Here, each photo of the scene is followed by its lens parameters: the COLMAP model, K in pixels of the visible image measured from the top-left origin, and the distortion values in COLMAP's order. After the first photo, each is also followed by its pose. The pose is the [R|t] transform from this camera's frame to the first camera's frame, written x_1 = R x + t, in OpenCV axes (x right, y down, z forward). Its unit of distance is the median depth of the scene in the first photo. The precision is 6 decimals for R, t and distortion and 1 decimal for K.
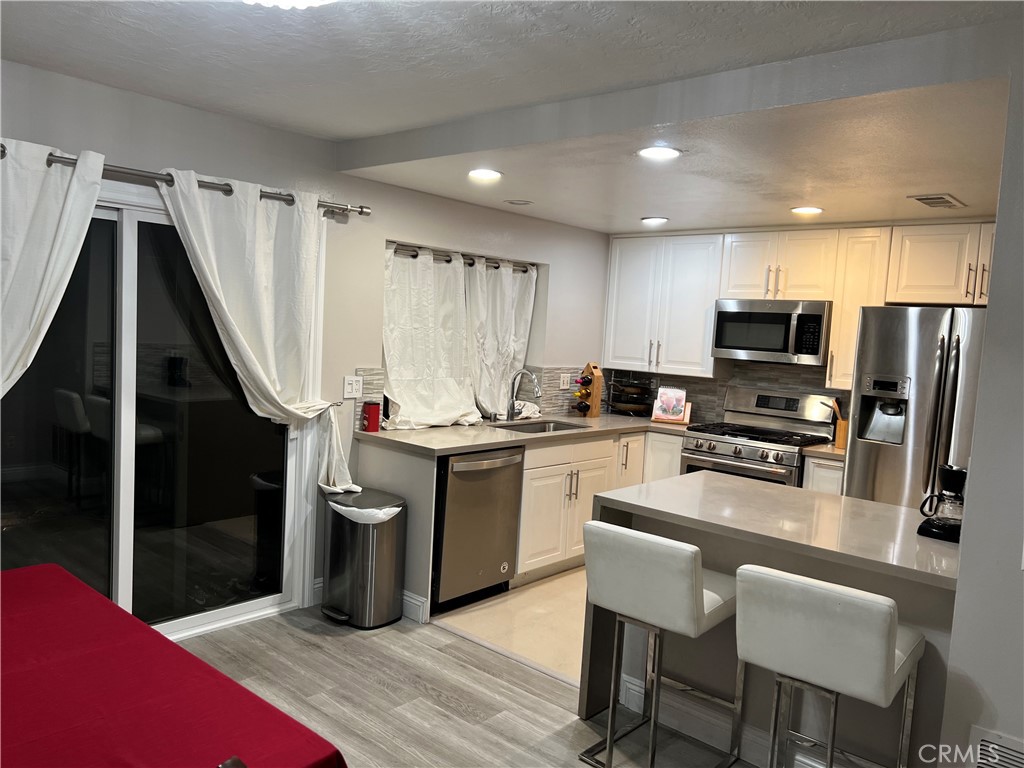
lens RADIAL K [[765.1, 0, 517.4], [0, 765.1, 389.0], [0, 0, 1]] dist [0.084574, -0.115846]
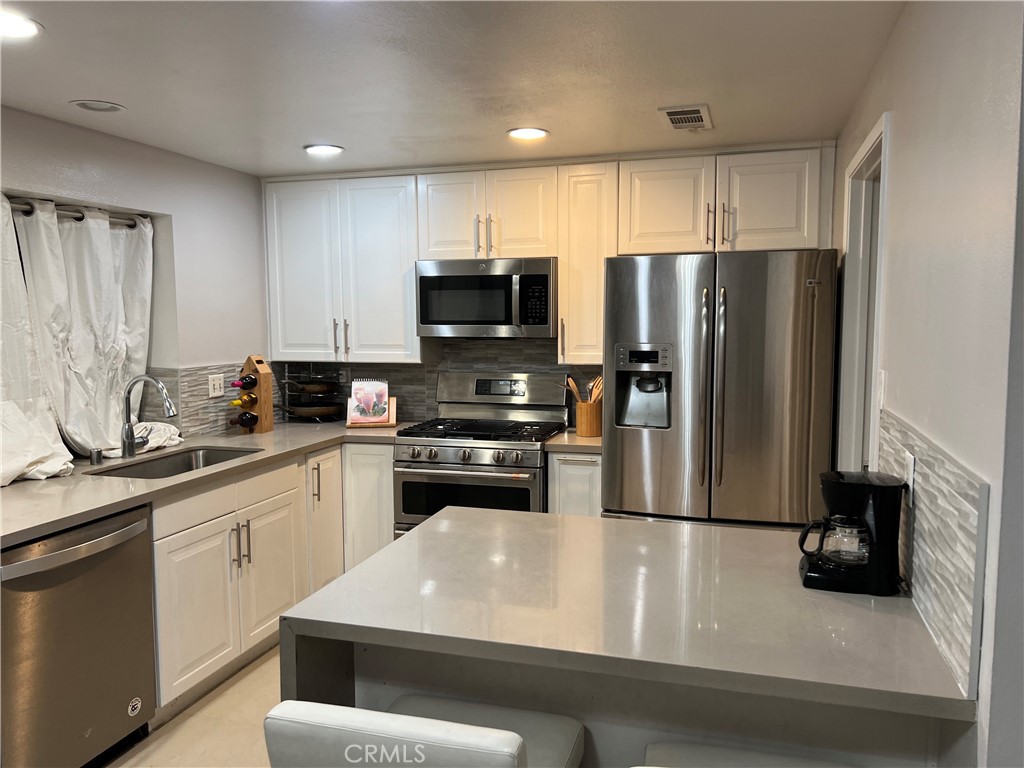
lens RADIAL K [[765.1, 0, 517.4], [0, 765.1, 389.0], [0, 0, 1]] dist [0.084574, -0.115846]
pose [[0.909222, -0.099795, 0.404175, 0.028830], [0.090009, 0.995004, 0.043195, -0.013391], [-0.406466, -0.002895, 0.913661, 0.264315]]
